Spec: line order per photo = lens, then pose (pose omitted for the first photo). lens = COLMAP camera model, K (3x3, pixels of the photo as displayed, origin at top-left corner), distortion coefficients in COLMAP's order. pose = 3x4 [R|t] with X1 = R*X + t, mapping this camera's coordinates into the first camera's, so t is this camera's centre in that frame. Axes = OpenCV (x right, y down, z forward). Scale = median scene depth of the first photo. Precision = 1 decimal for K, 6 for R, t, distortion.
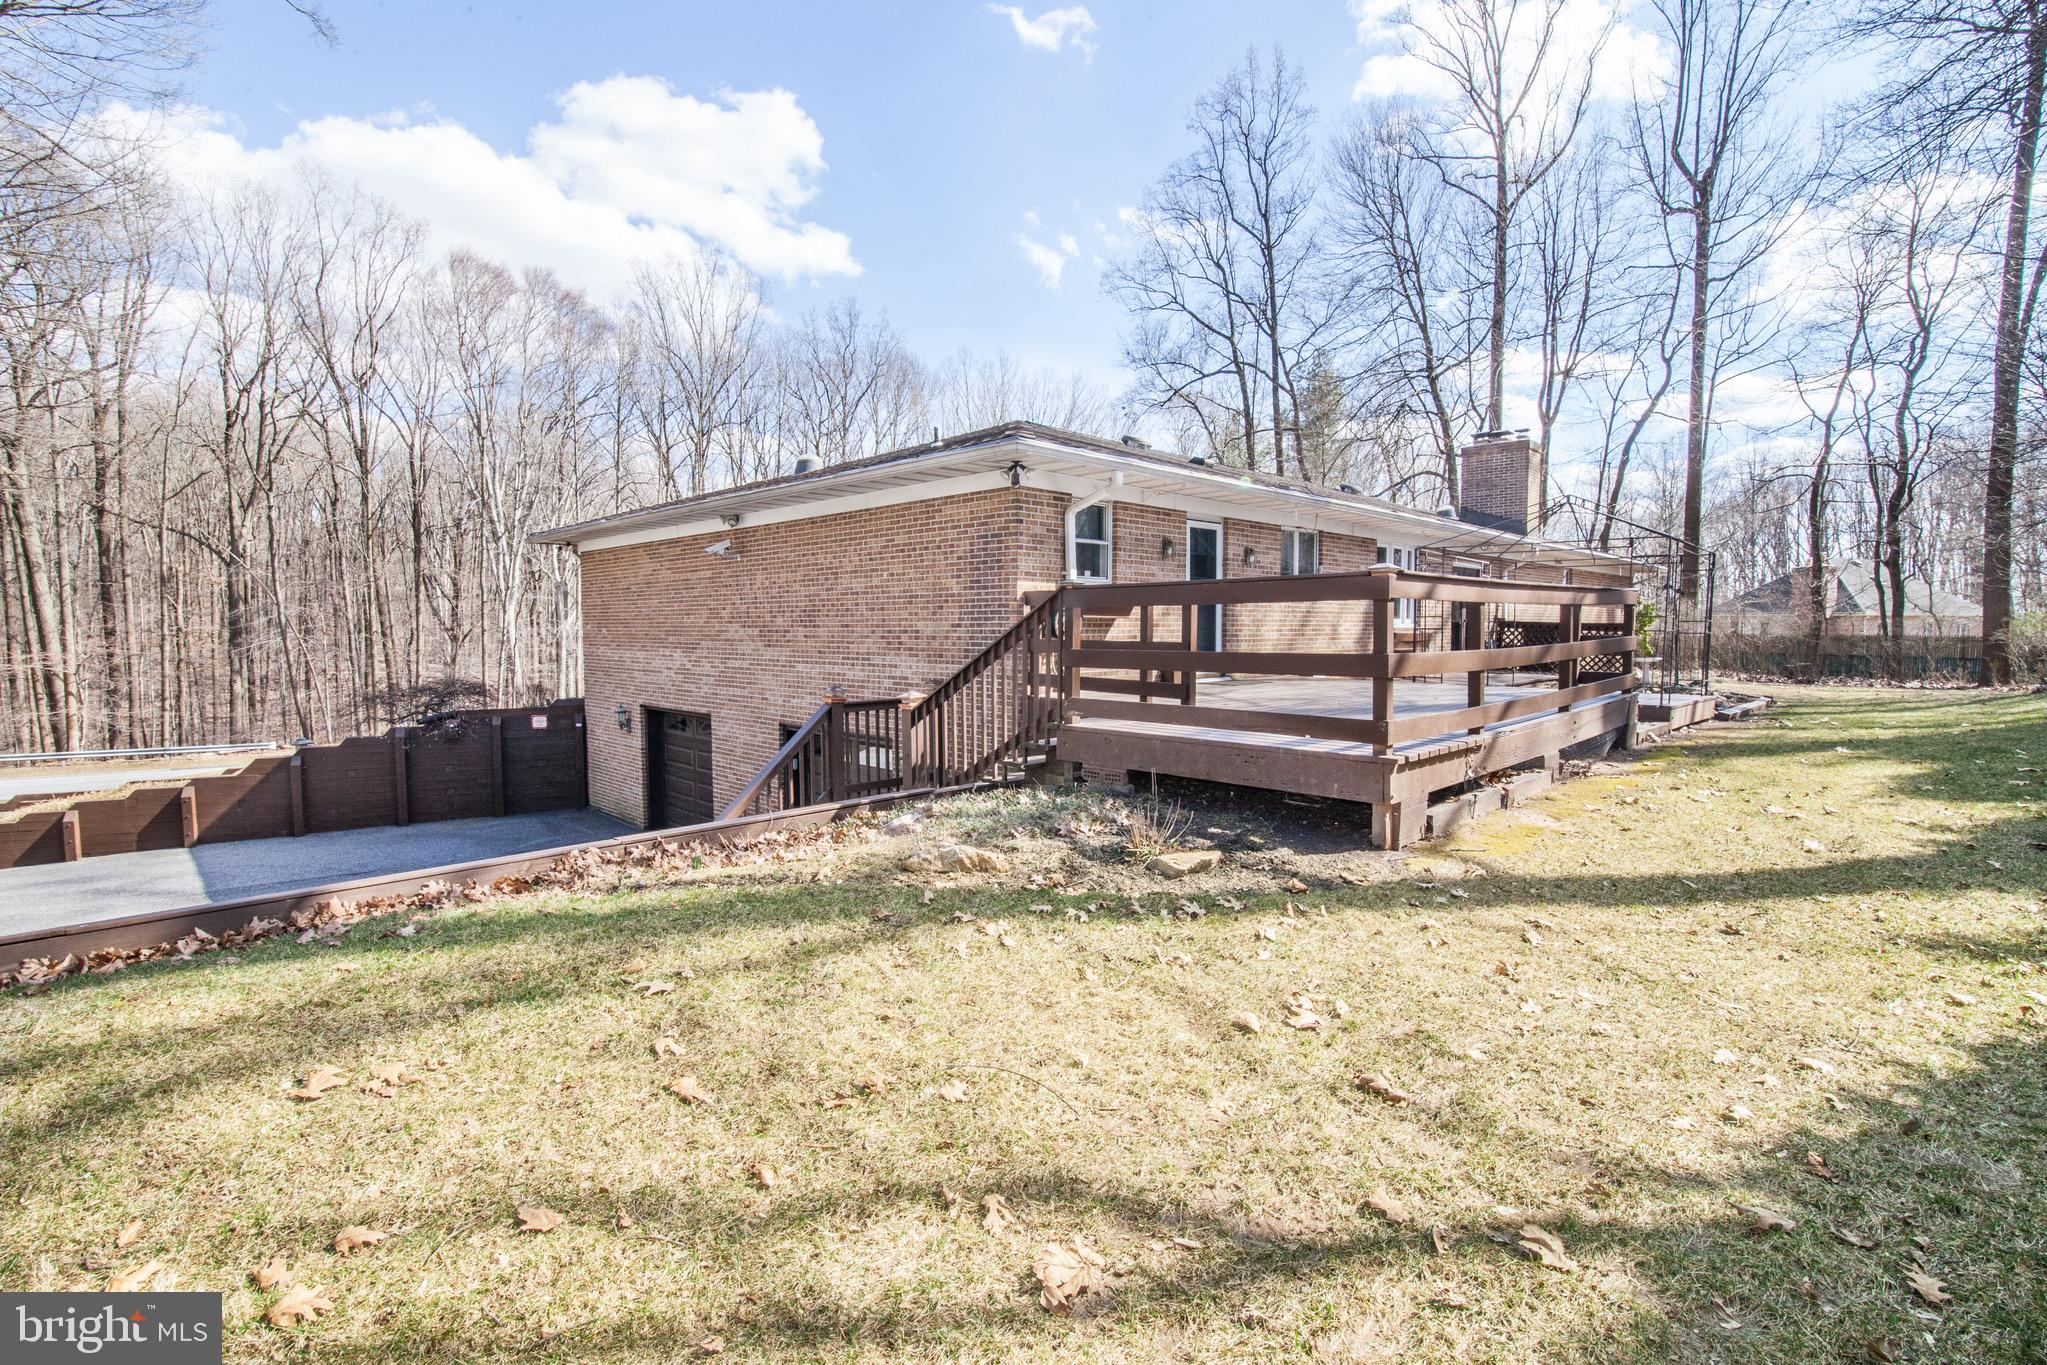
lens RADIAL K [[941.8, 0, 1019.4], [0, 941.8, 684.2], [0, 0, 1]] dist [-0.001100, -0.000442]
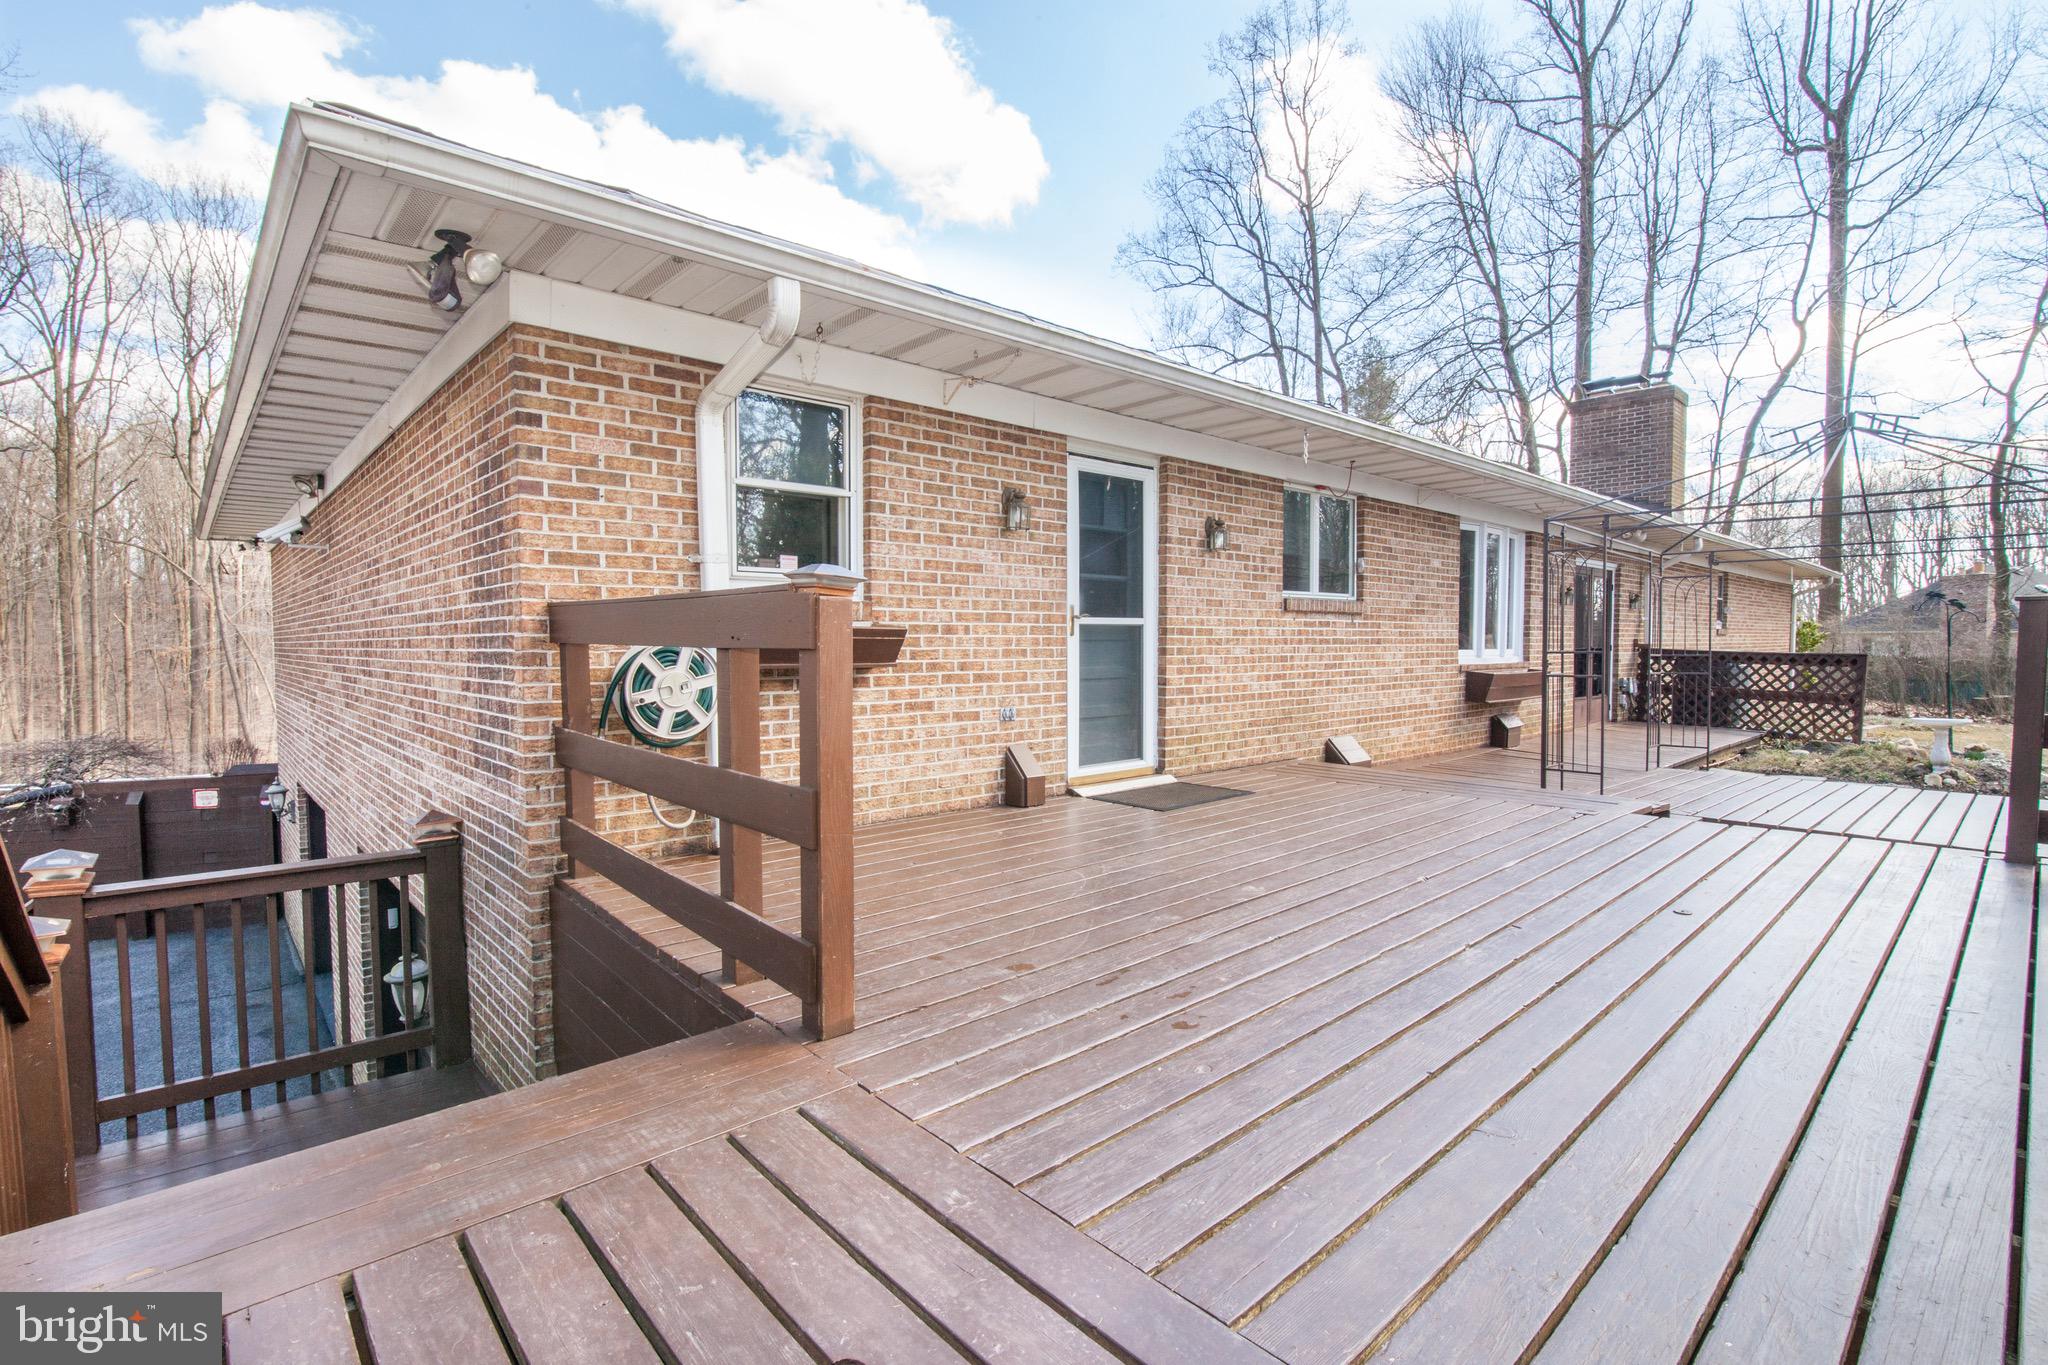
lens RADIAL K [[942.3, 0, 1019.9], [0, 942.3, 684.2], [0, 0, 1]] dist [-0.001100, -0.000442]
pose [[0.998645, 0.000521, -0.052032, 0.046861], [-0.001388, 0.999861, -0.016624, -0.013117], [0.052016, 0.016673, 0.998507, 0.137719]]
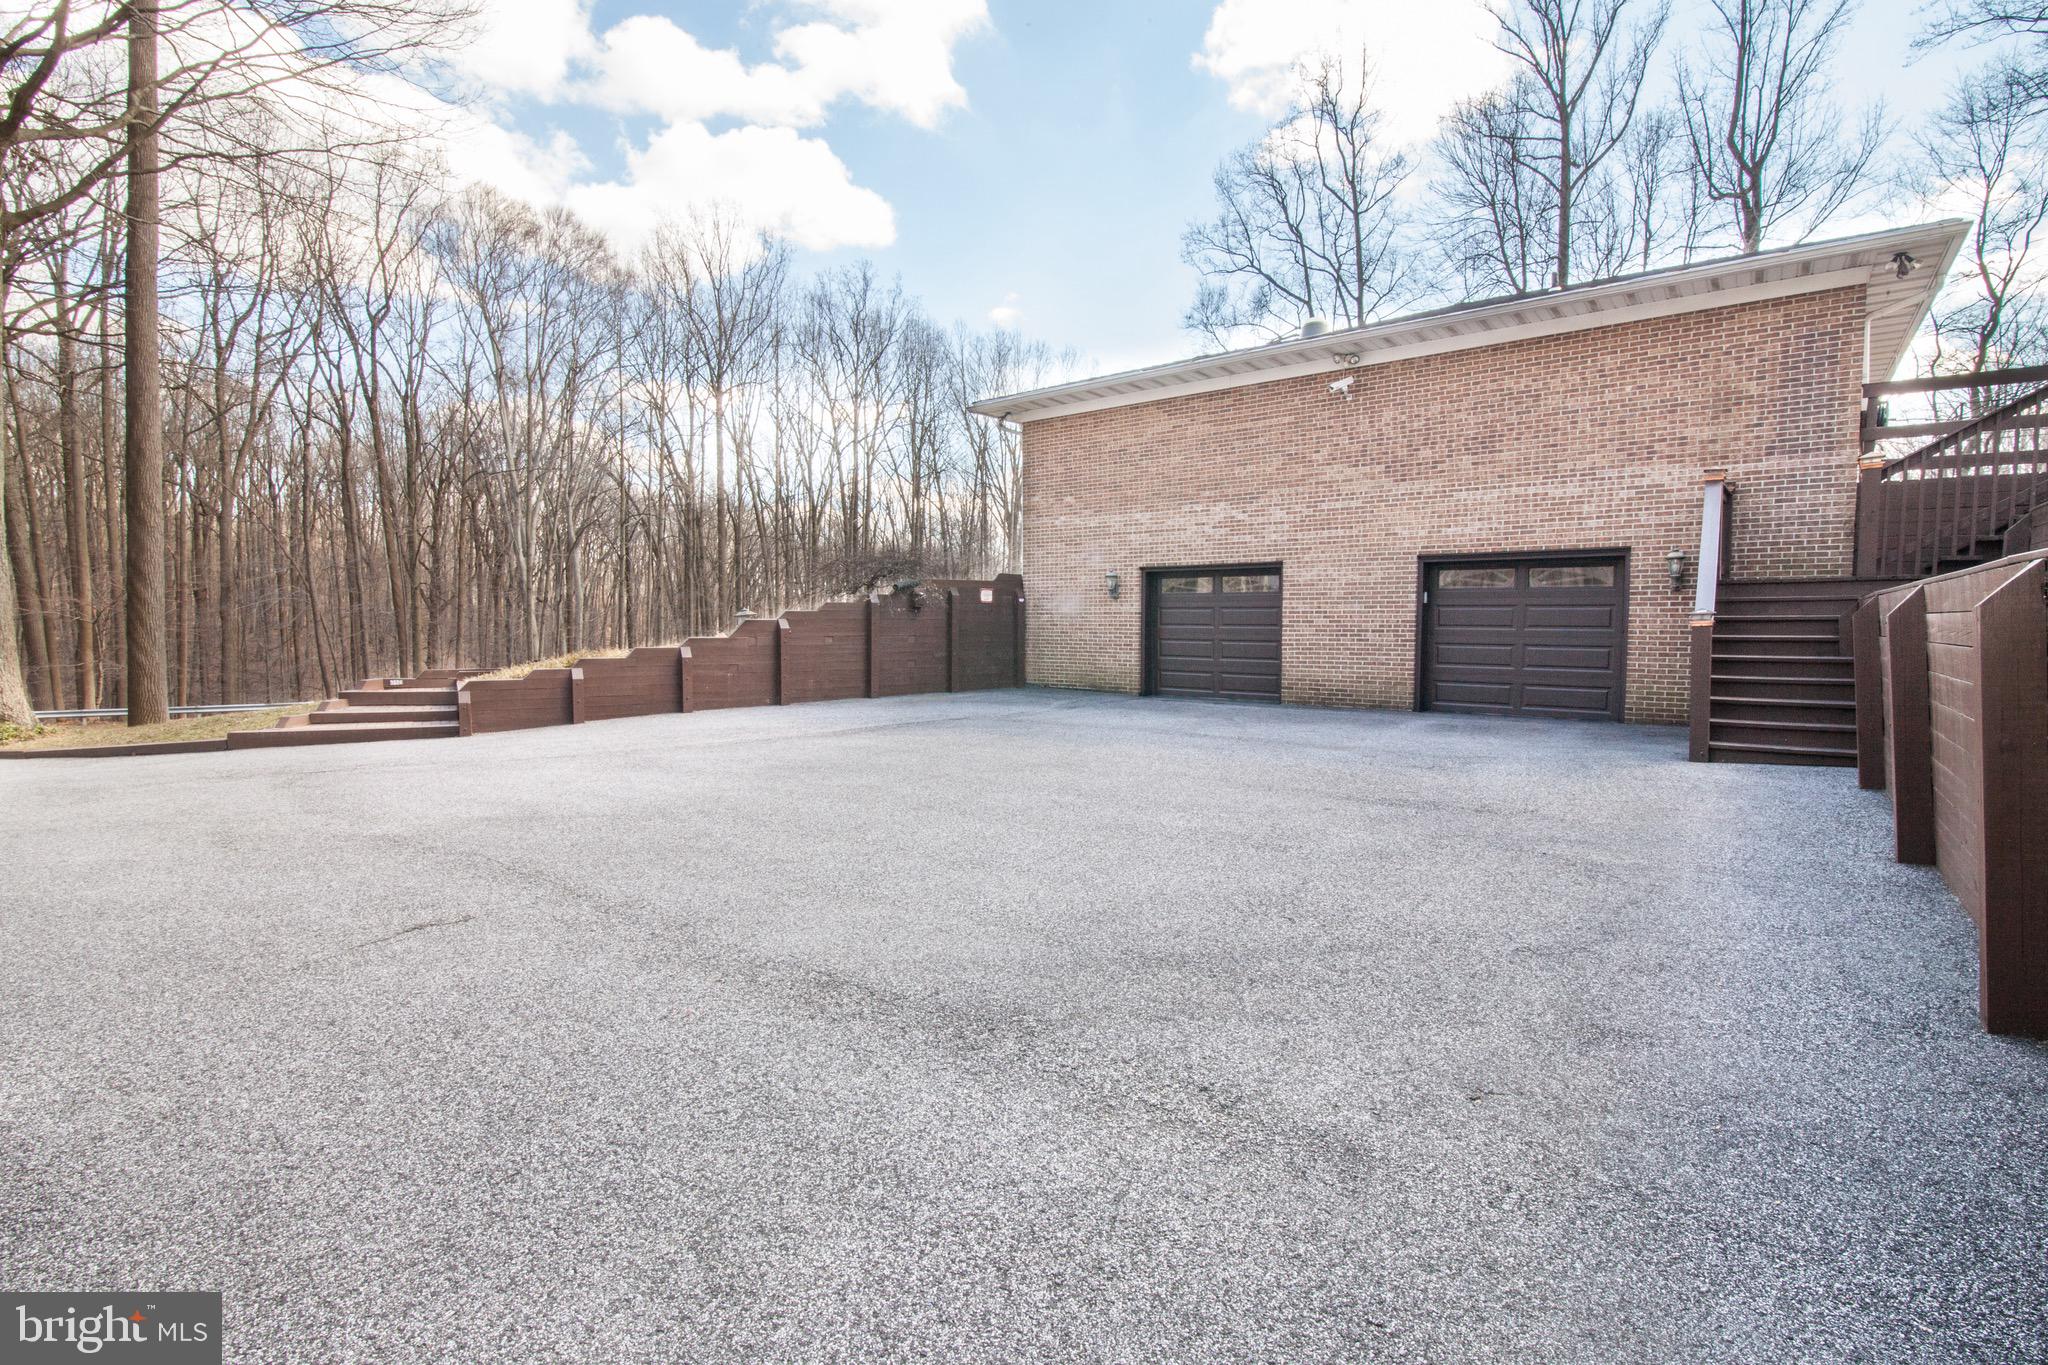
lens RADIAL K [[934.0, 0, 1030.6], [0, 934.0, 677.8], [0, 0, 1]] dist [0.000410, 0.000257]
pose [[0.993968, -0.003698, 0.109606, -0.219985], [0.003433, 0.999991, 0.002606, 0.047658], [-0.109615, -0.002214, 0.993972, 0.012238]]
